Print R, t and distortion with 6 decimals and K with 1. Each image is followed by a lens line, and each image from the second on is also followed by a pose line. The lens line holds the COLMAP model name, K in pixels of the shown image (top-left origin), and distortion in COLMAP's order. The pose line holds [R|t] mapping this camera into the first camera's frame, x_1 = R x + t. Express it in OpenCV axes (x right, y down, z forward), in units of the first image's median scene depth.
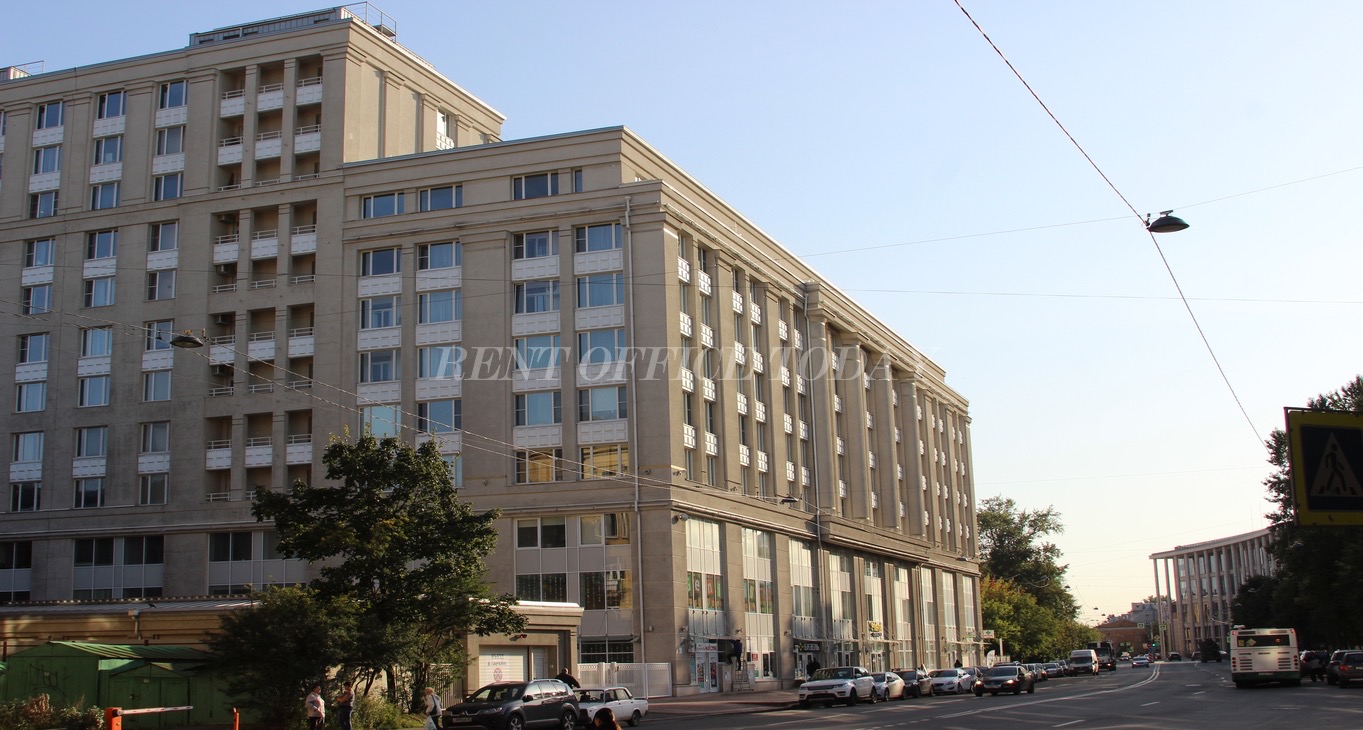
lens RADIAL K [[1444.9, 0, 681.5], [0, 1444.9, 365.0], [0, 0, 1]] dist [-0.131741, 0.000078]
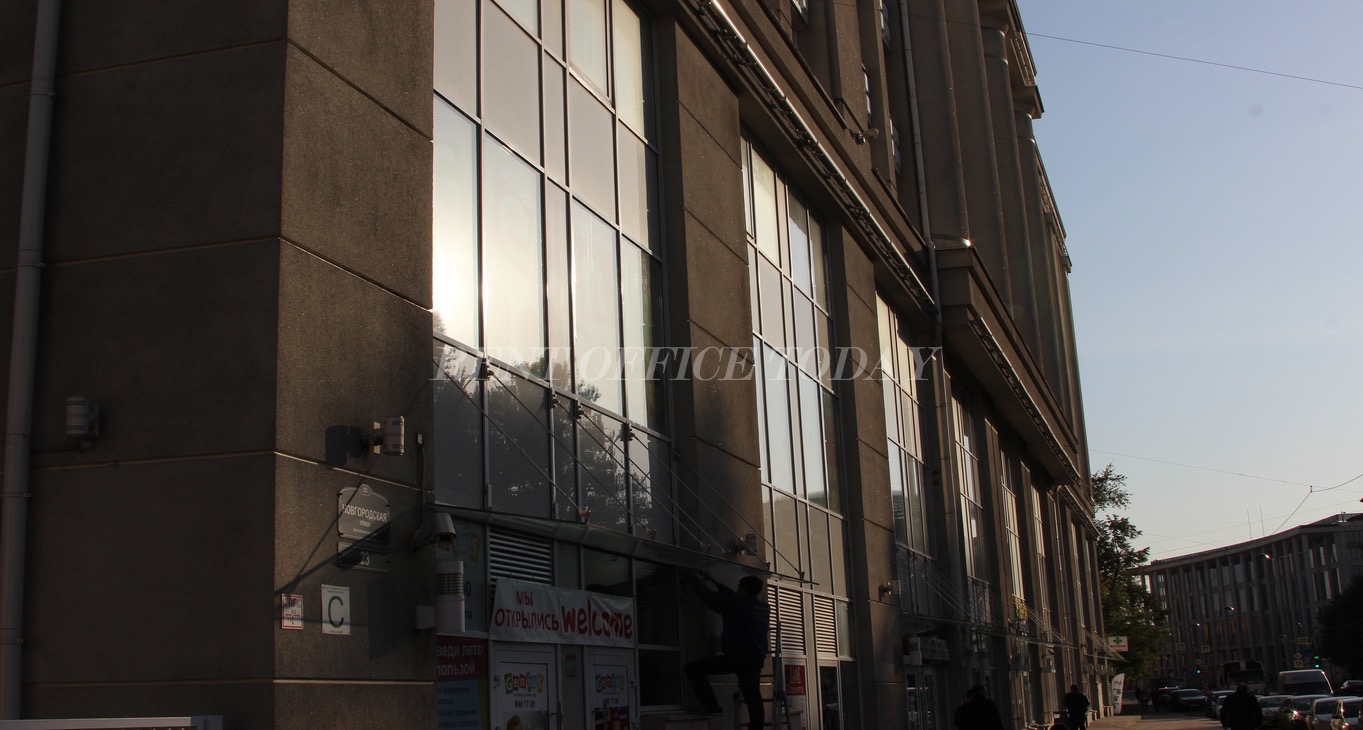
lens RADIAL K [[1444.9, 0, 681.5], [0, 1444.9, 365.0], [0, 0, 1]] dist [-0.131741, 0.000078]
pose [[0.997654, 0.009527, 0.067795, 0.010327], [-0.007882, 0.999669, -0.024491, 0.095599], [-0.068006, 0.023900, 0.997399, 0.464459]]
